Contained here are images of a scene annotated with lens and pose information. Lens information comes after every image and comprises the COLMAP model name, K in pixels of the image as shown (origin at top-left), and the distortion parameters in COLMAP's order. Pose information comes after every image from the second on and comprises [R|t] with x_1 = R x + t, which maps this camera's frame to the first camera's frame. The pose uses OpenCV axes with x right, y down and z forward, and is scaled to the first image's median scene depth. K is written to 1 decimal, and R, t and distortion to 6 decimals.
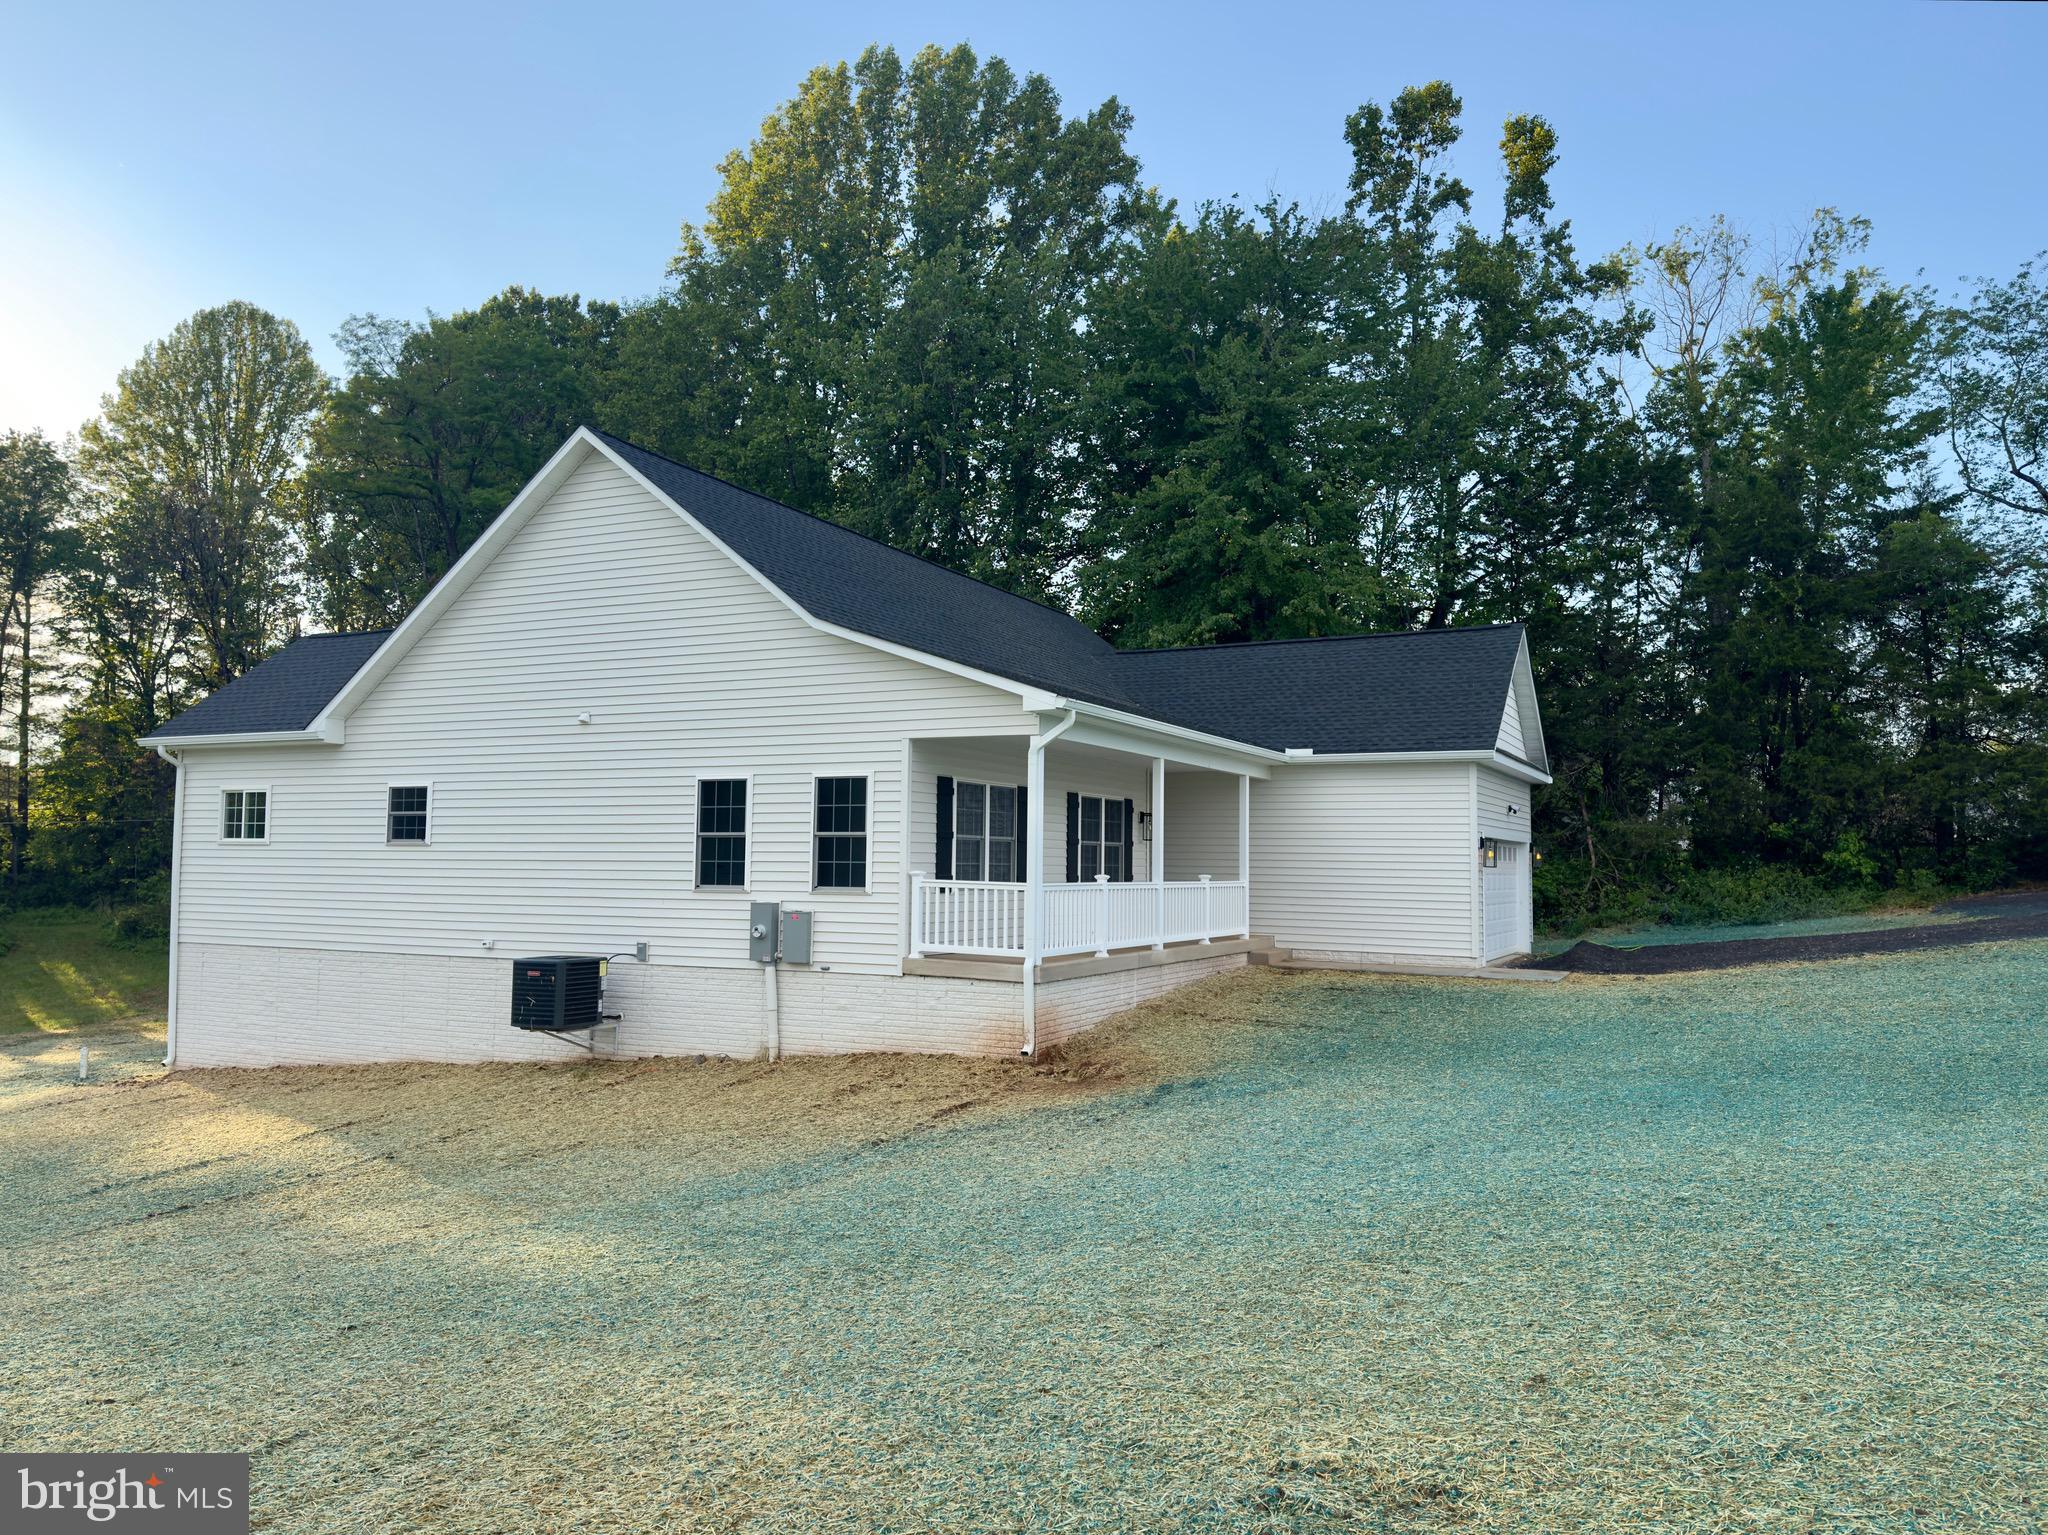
lens RADIAL K [[1463.1, 0, 1031.8], [0, 1463.1, 815.9], [0, 0, 1]] dist [0.064133, -0.077558]
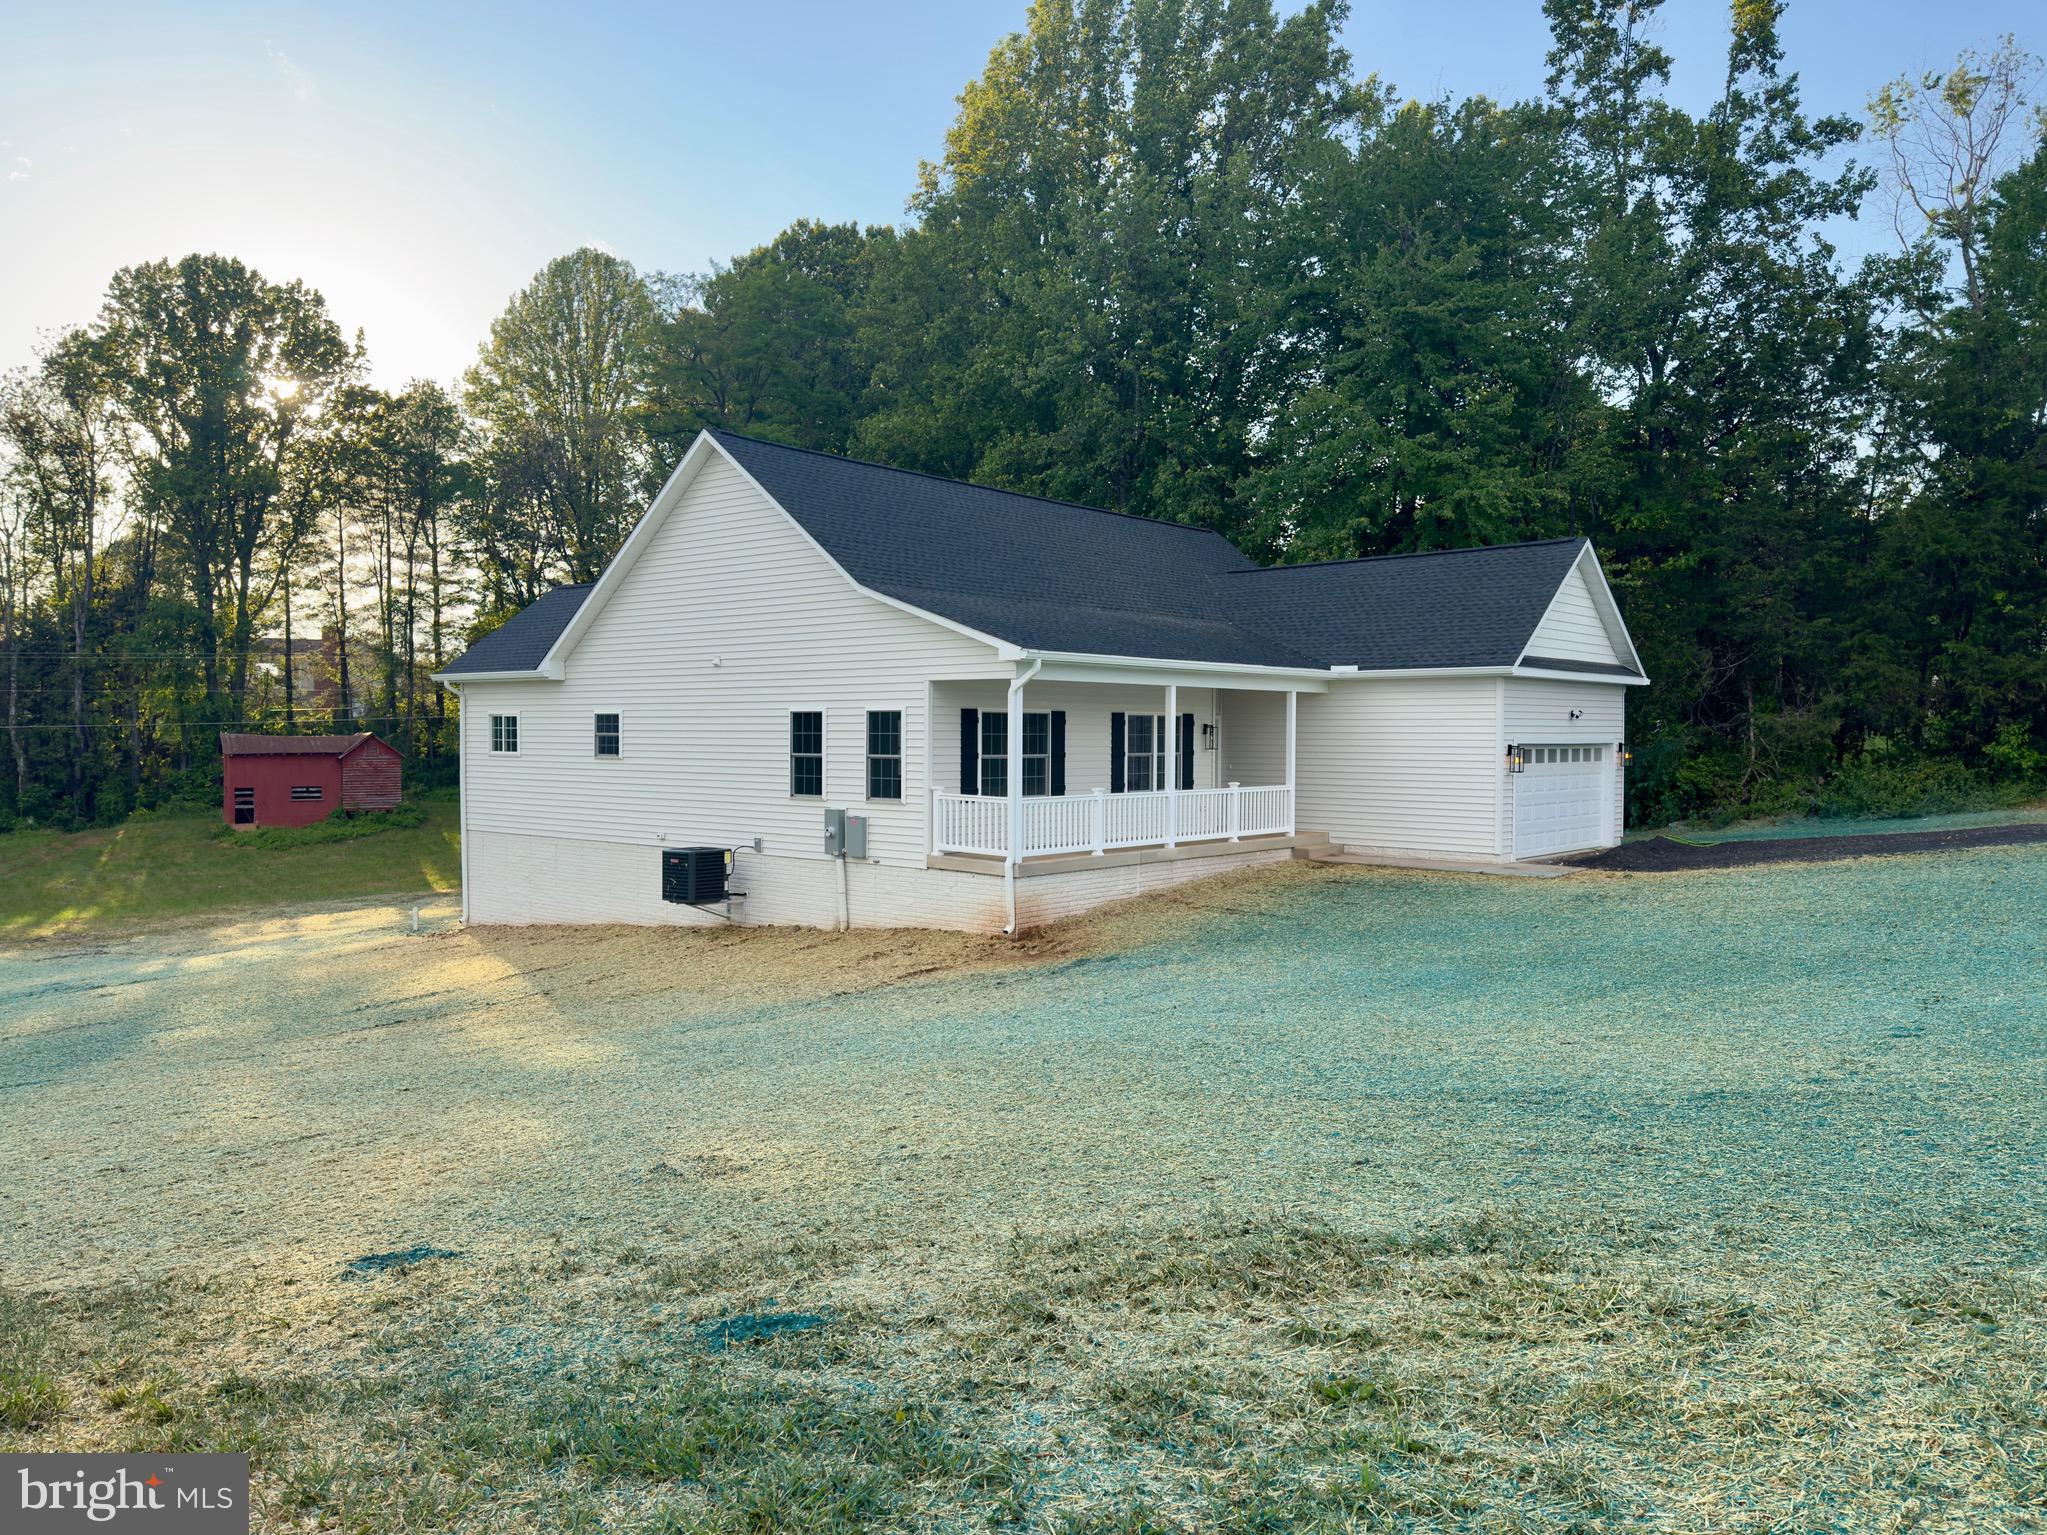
lens RADIAL K [[1462.4, 0, 1031.3], [0, 1462.4, 815.9], [0, 0, 1]] dist [0.064133, -0.077558]
pose [[0.971077, 0.006355, -0.238681, 0.161356], [0.014890, 0.996088, 0.087100, -0.024300], [0.238301, -0.088135, 0.967184, -0.106730]]
